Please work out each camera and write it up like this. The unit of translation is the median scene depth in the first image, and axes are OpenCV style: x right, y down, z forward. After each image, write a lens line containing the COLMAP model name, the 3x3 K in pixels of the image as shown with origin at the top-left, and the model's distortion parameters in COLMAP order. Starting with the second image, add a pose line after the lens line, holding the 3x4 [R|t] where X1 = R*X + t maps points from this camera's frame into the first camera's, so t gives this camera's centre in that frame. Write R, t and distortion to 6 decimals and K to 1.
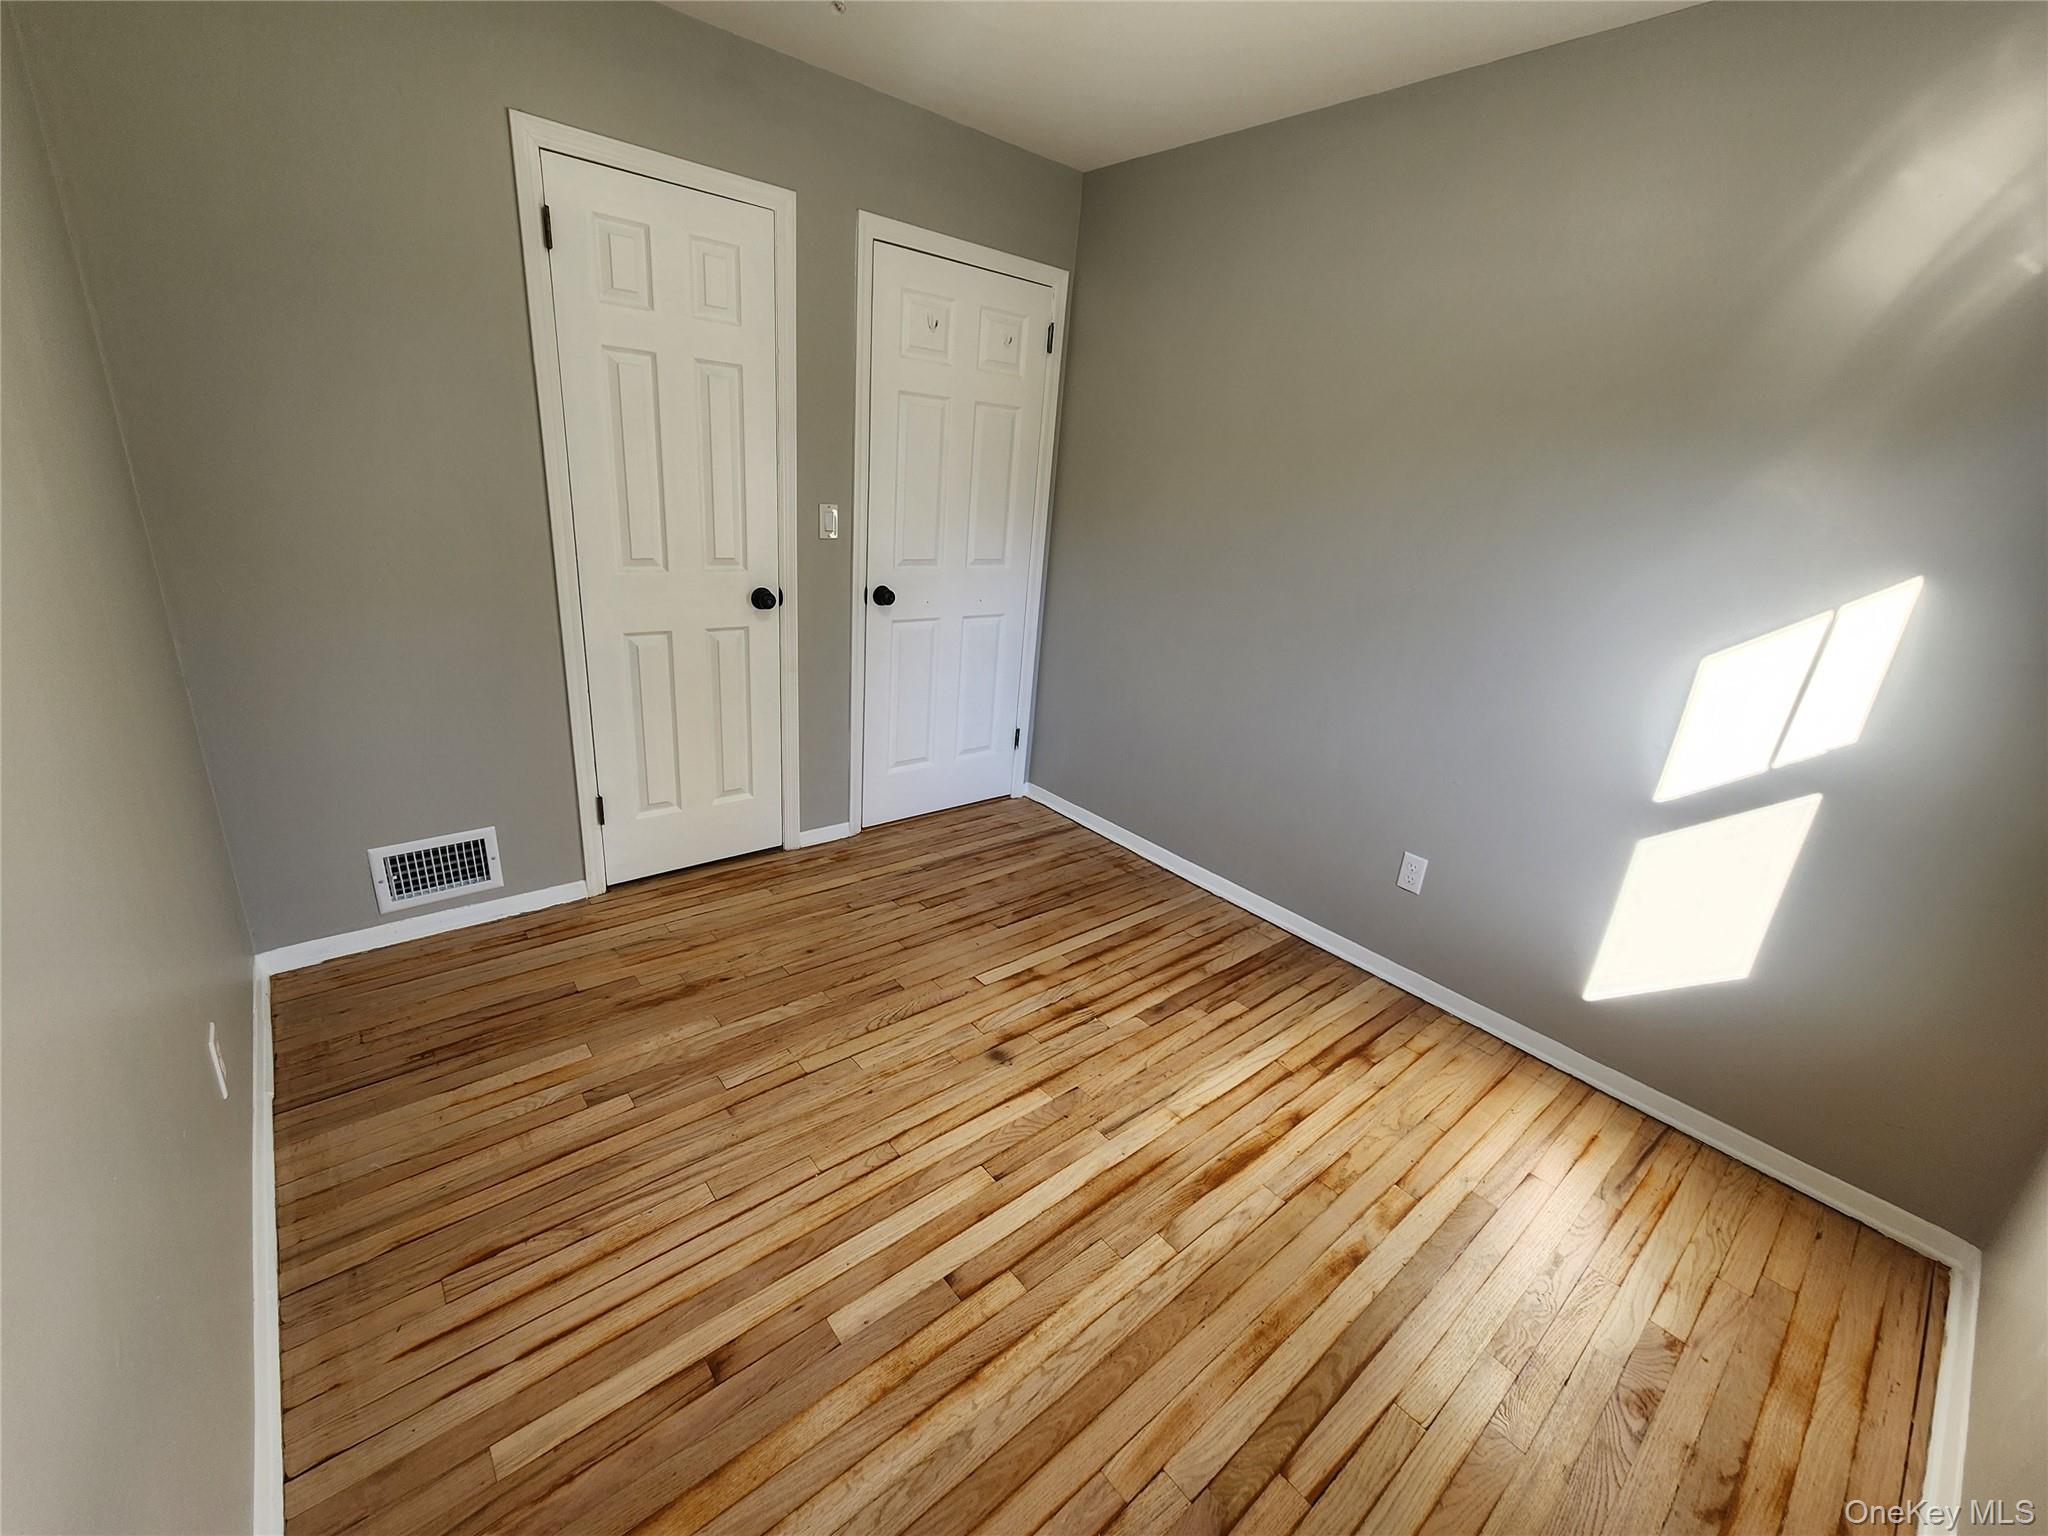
lens RADIAL K [[844.6, 0, 1020.4], [0, 844.6, 762.4], [0, 0, 1]] dist [-0.005101, 0.003047]
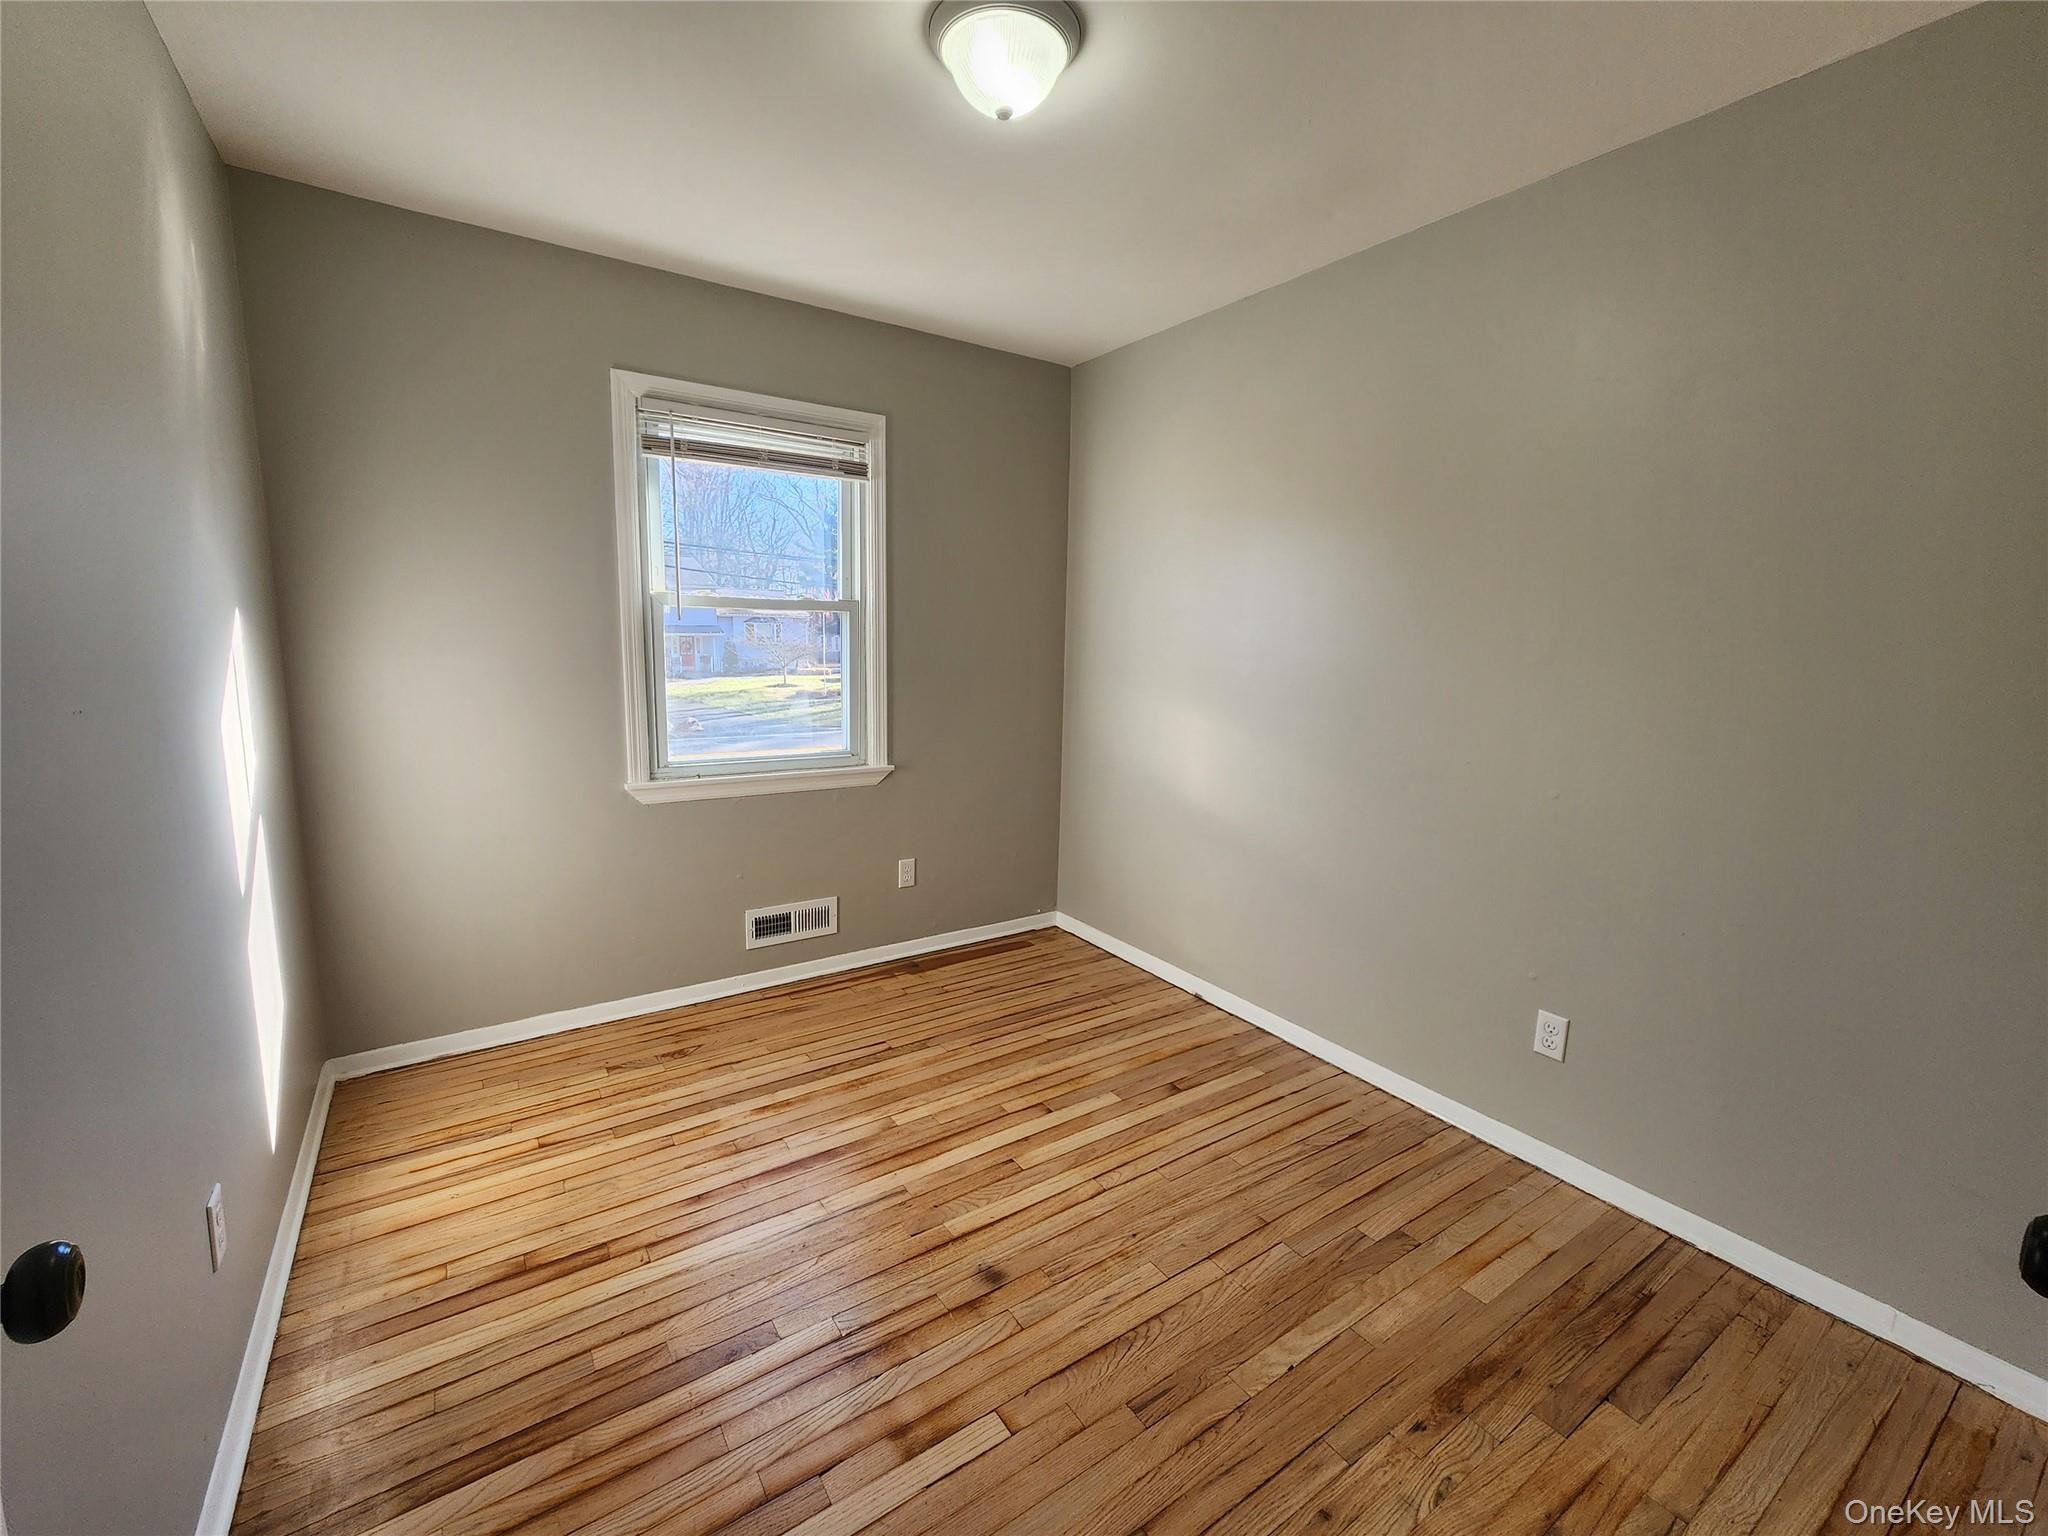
lens RADIAL K [[844.6, 0, 1020.4], [0, 844.6, 762.4], [0, 0, 1]] dist [-0.005101, 0.003047]
pose [[-0.989333, -0.118028, 0.085375, -0.069283], [-0.064002, 0.878686, 0.473091, -0.527748], [-0.130856, 0.462581, -0.876867, 1.616549]]
